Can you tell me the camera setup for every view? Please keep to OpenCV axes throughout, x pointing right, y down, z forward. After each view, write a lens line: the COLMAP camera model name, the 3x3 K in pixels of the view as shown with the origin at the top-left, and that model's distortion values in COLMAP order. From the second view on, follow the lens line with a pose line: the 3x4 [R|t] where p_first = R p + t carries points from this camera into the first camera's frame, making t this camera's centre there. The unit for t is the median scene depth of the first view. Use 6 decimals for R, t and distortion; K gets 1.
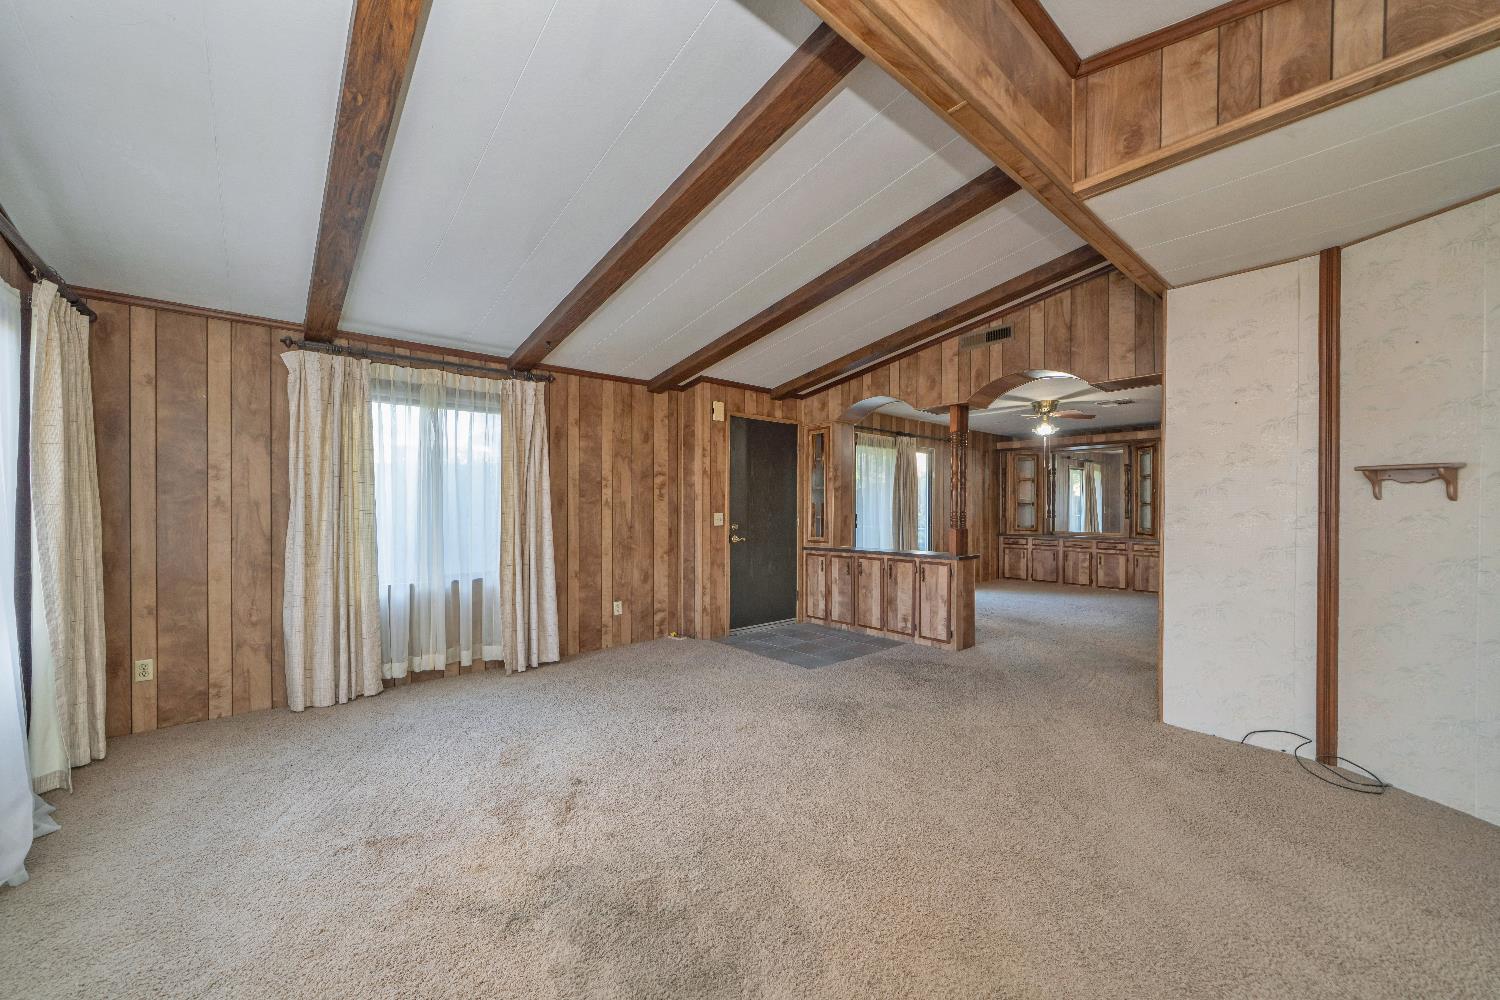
lens RADIAL K [[571.4, 0, 741.3], [0, 571.4, 507.7], [0, 0, 1]] dist [0.003992, 0.000456]
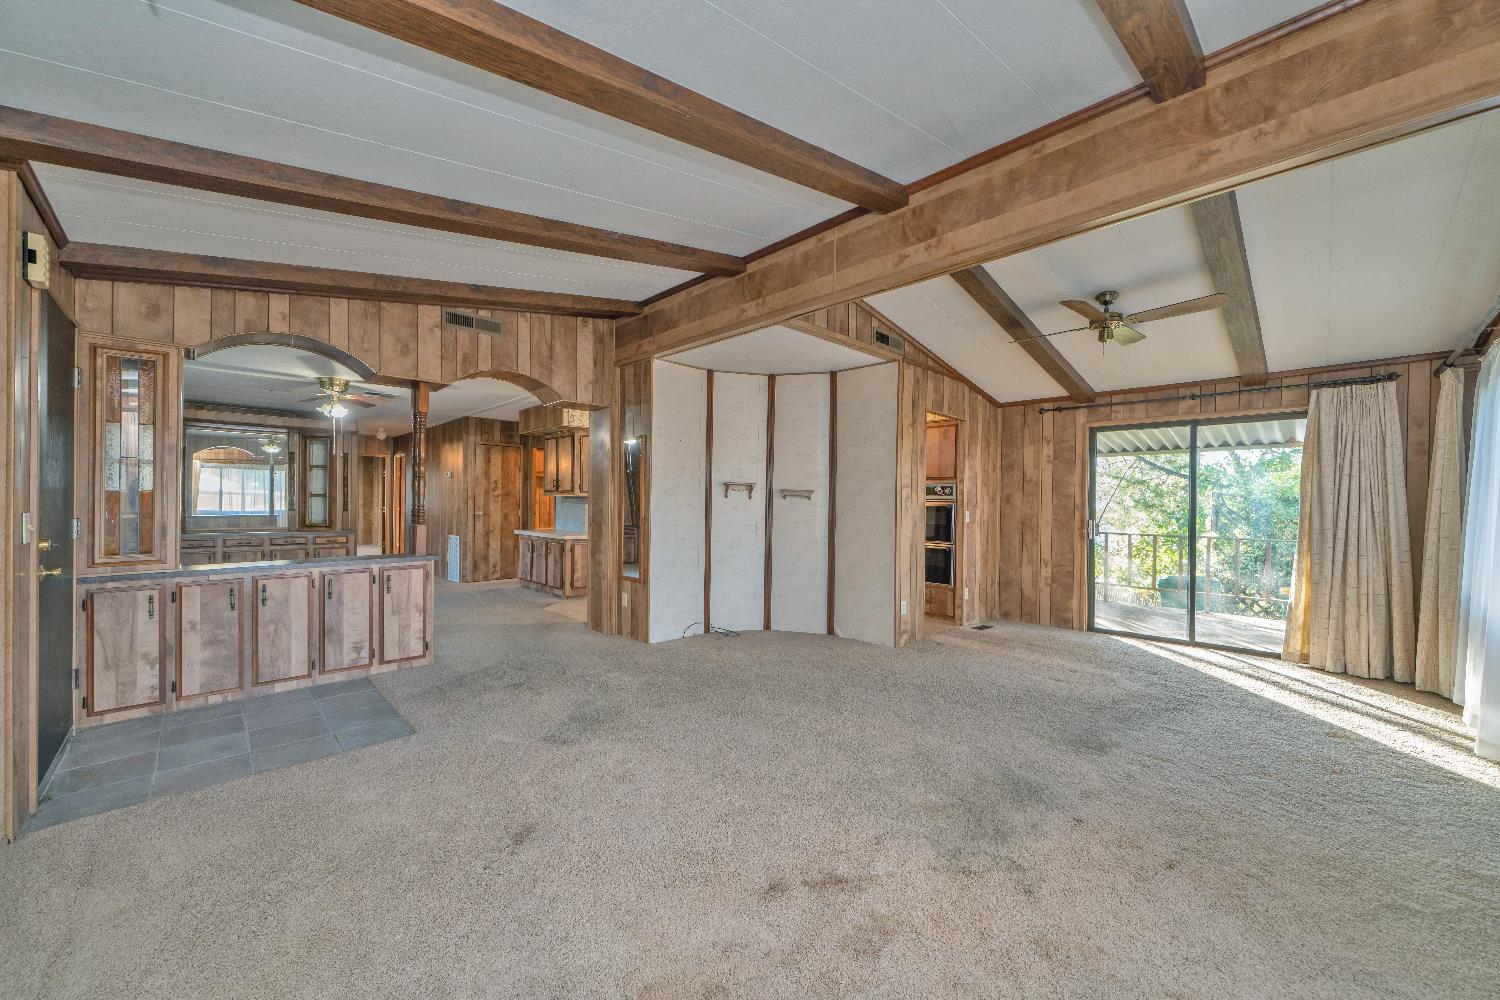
lens RADIAL K [[571.4, 0, 742.4], [0, 571.4, 499.9], [0, 0, 1]] dist [0.003992, 0.000456]
pose [[-0.066073, 0.002112, 0.997813, -0.435888], [-0.006681, 0.999974, -0.002559, -0.001166], [-0.997792, -0.006835, -0.066057, 0.475920]]
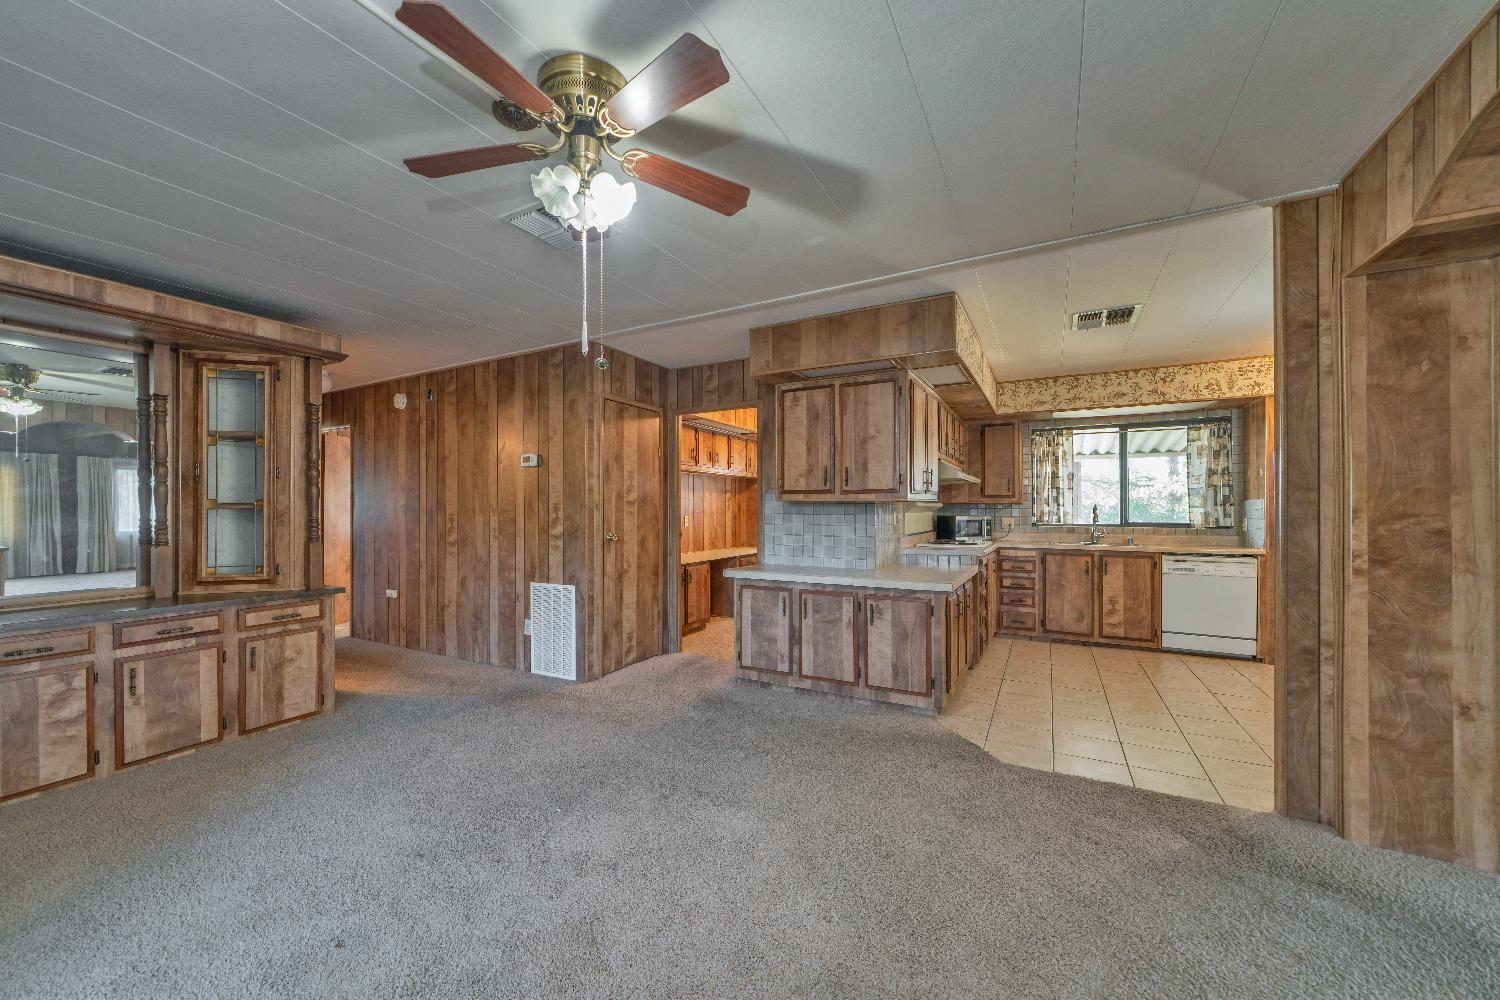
lens RADIAL K [[571.4, 0, 743.7], [0, 571.4, 507.3], [0, 0, 1]] dist [0.003992, 0.000456]
pose [[-0.373963, 0.004751, 0.927431, 0.287171], [0.006215, 0.999977, -0.002617, -0.002675], [-0.927423, 0.004785, -0.373984, 1.137282]]
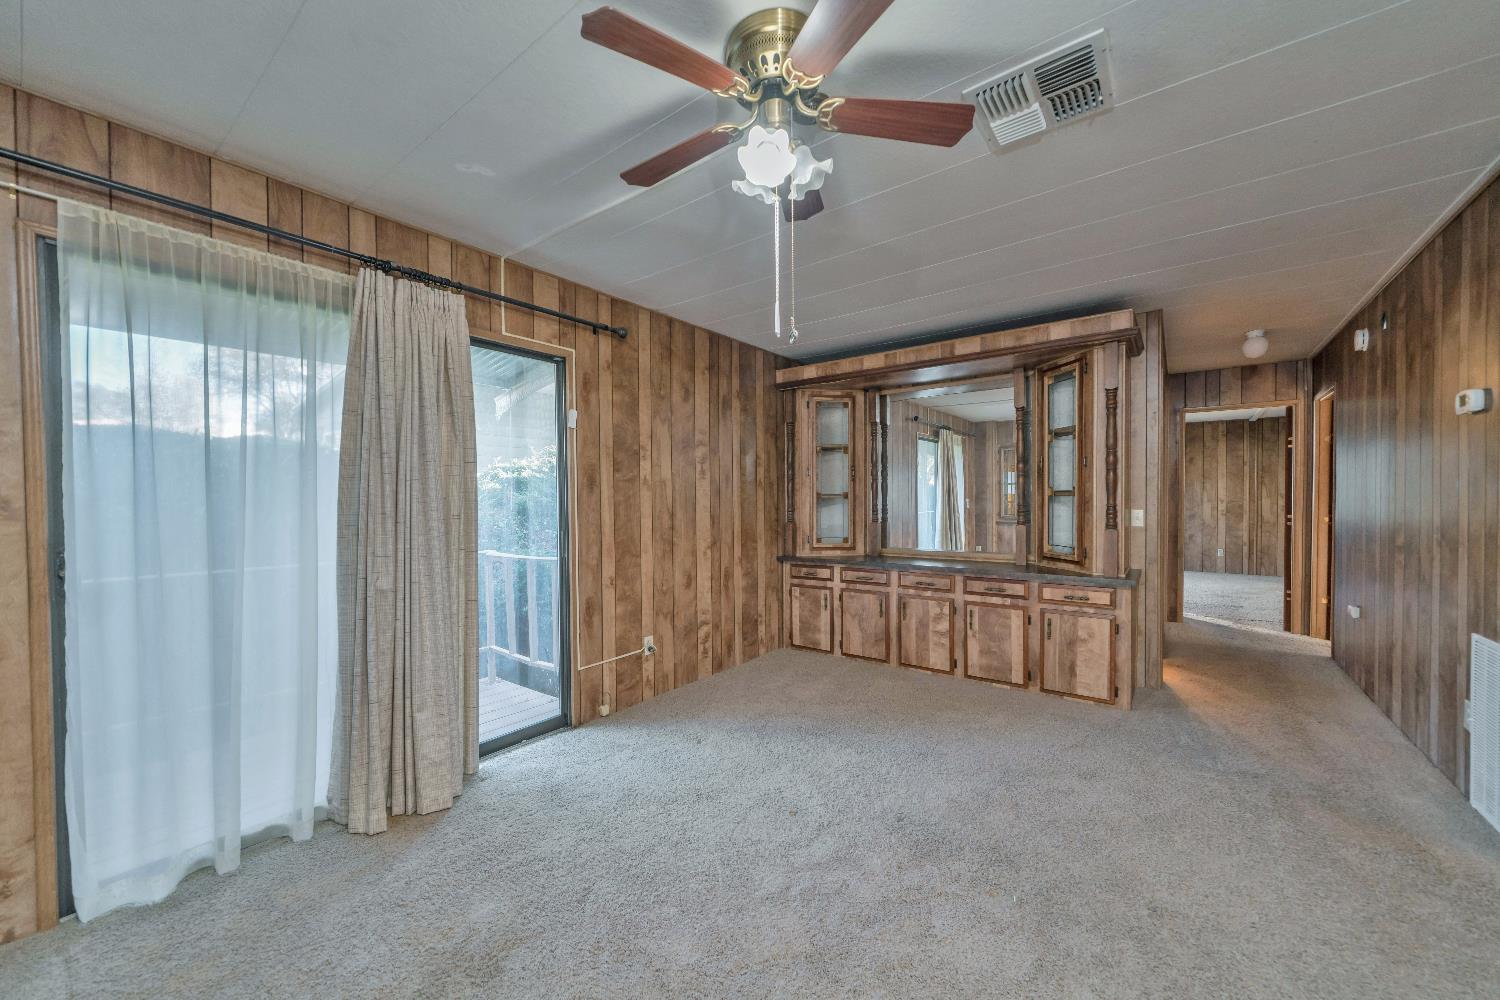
lens RADIAL K [[571.4, 0, 743.3], [0, 571.4, 509.8], [0, 0, 1]] dist [0.003992, 0.000456]
pose [[0.978833, -0.013239, 0.204233, 0.511823], [0.010735, 0.999853, 0.013363, -0.002321], [-0.204380, -0.010887, 0.978831, 0.847081]]
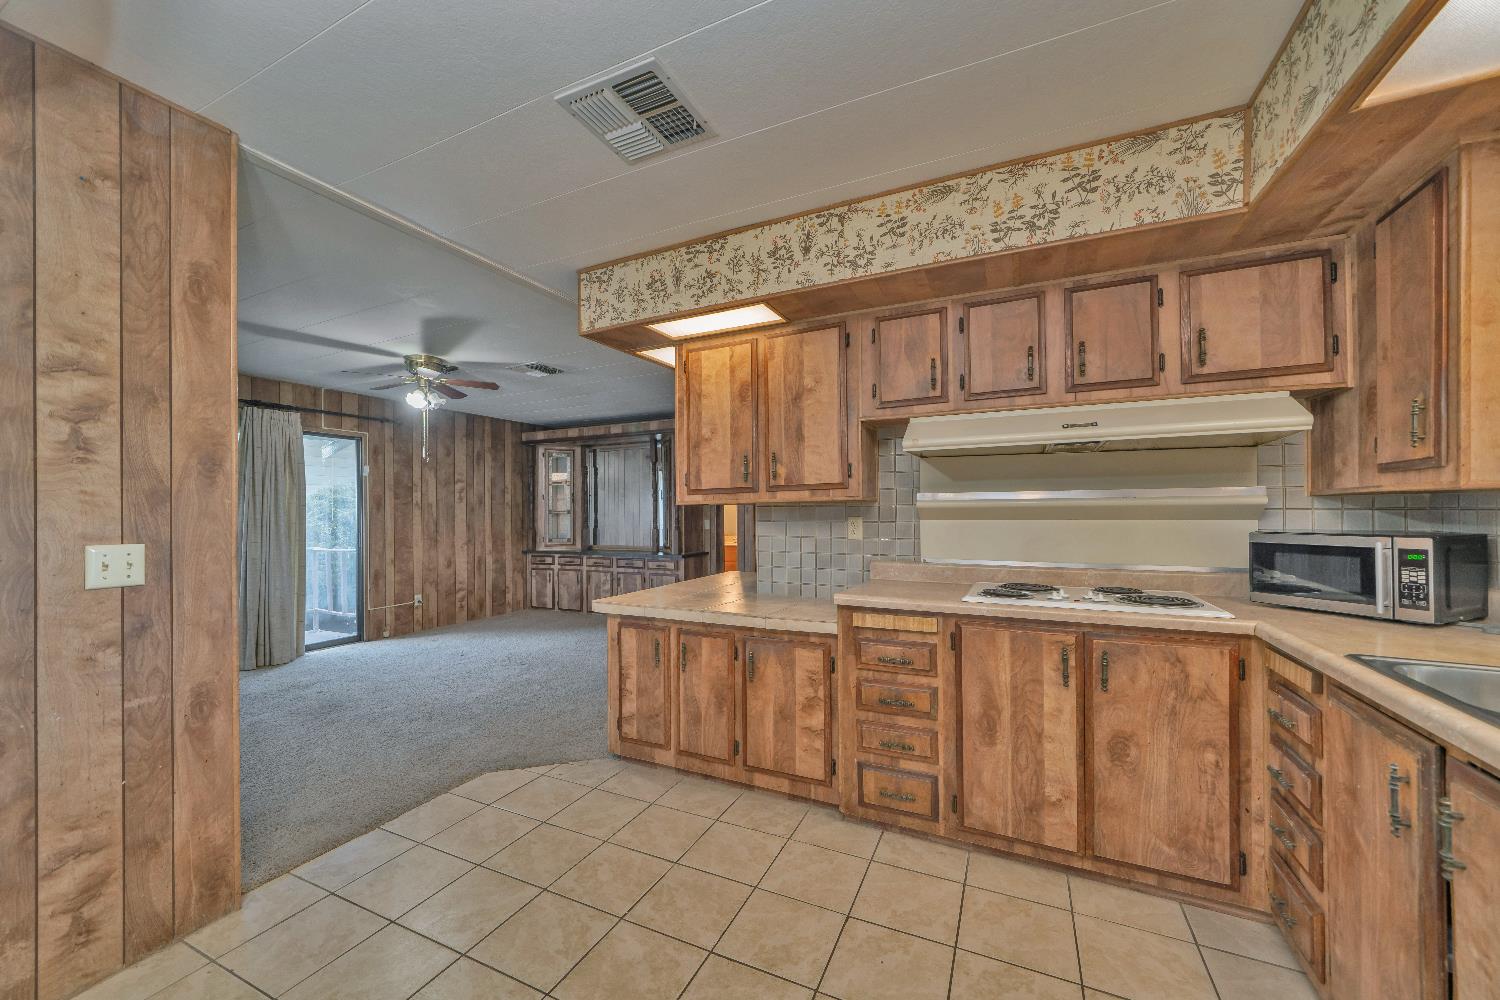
lens RADIAL K [[601.7, 0, 761.5], [0, 601.7, 508.1], [0, 0, 1]] dist [-0.002381, 0.001585]
pose [[0.911113, -0.006014, 0.412112, 0.653354], [0.010713, 0.999901, -0.009095, -0.001809], [-0.412017, 0.012702, 0.911088, 0.211019]]
